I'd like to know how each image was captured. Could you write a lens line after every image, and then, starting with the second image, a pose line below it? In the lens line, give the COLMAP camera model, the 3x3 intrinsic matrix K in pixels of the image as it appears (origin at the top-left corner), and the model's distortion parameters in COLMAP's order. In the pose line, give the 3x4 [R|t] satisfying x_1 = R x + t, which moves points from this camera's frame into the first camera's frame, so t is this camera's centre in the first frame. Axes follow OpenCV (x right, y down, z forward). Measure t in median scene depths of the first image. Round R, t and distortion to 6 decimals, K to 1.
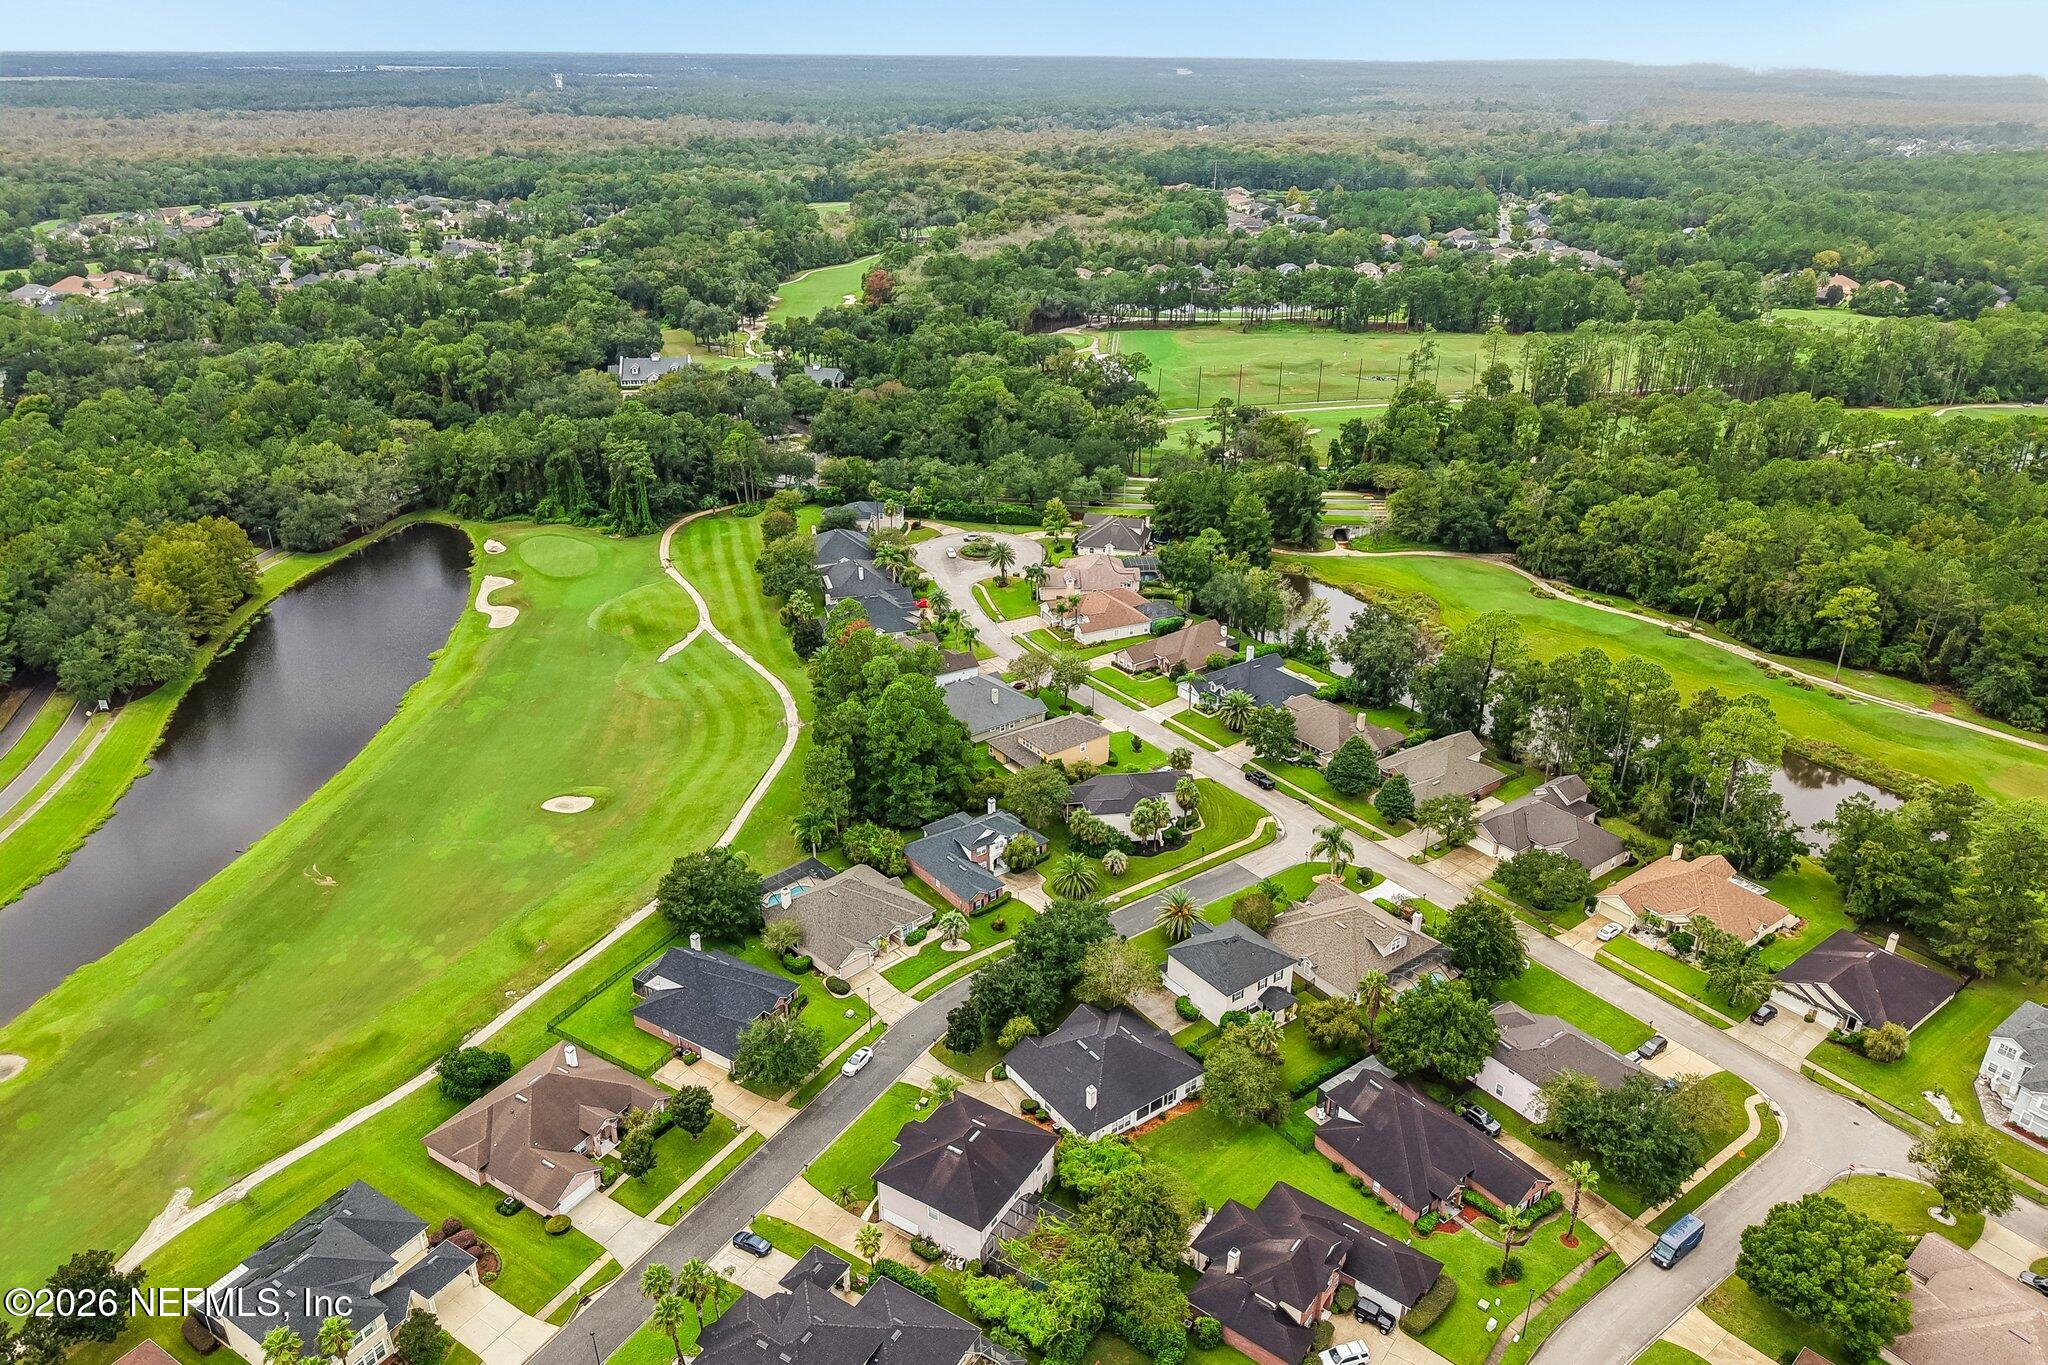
lens RADIAL K [[1348.9, 0, 1024.0], [0, 1348.9, 682.5], [0, 0, 1]] dist [0.075883, -0.102947]
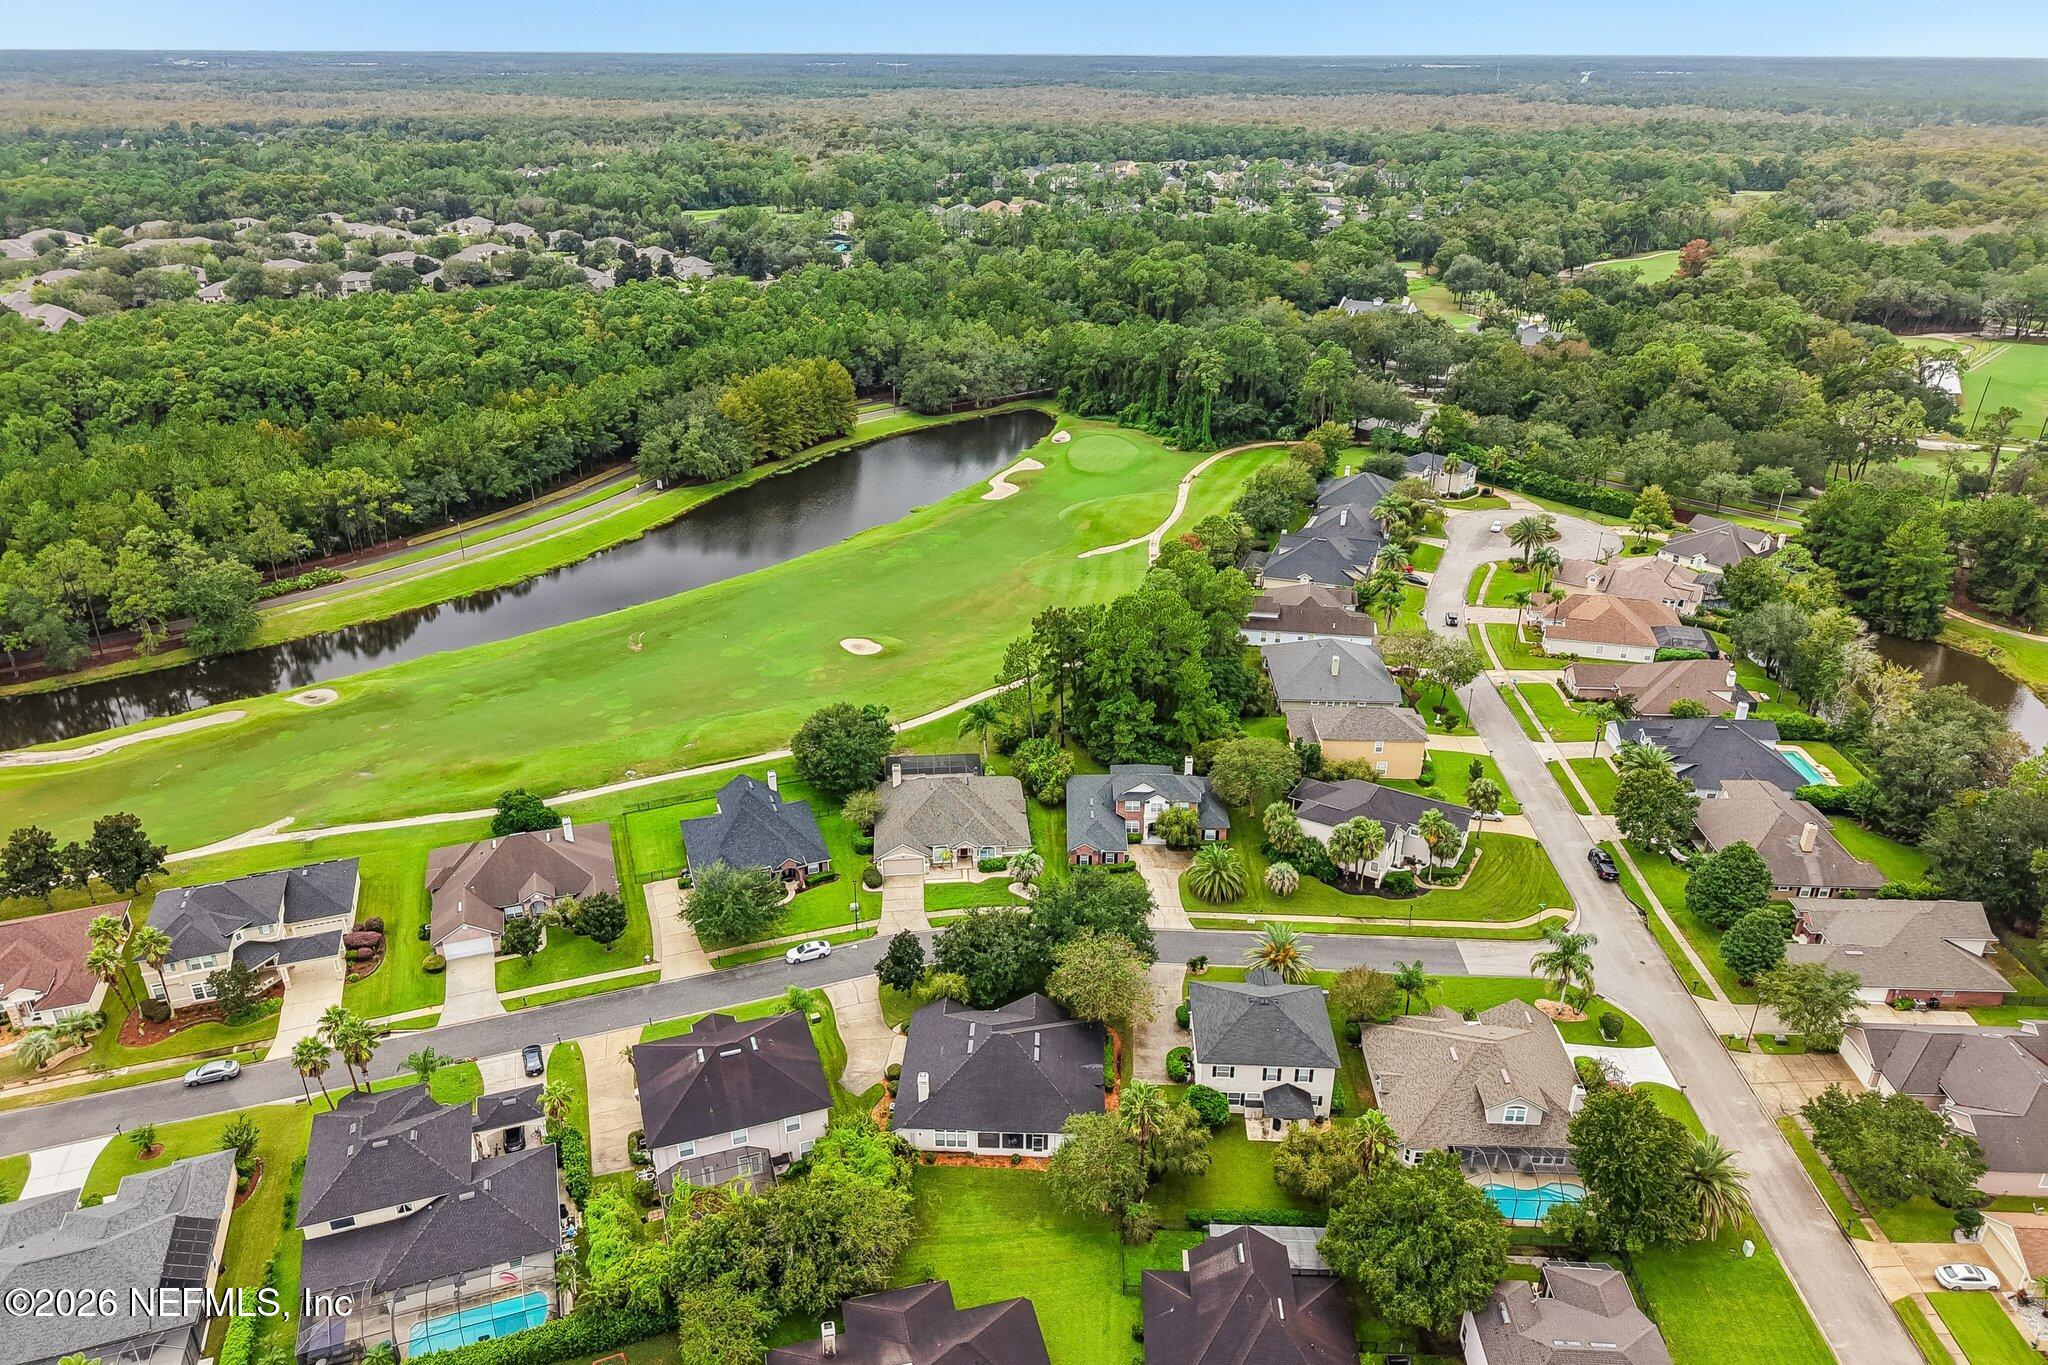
lens RADIAL K [[1348.9, 0, 1024.0], [0, 1348.9, 682.5], [0, 0, 1]] dist [0.075883, -0.102947]
pose [[0.784541, 0.261284, -0.562339, 0.269624], [-0.261104, 0.961770, 0.082599, 0.001808], [0.562423, 0.082027, 0.822771, 0.213758]]
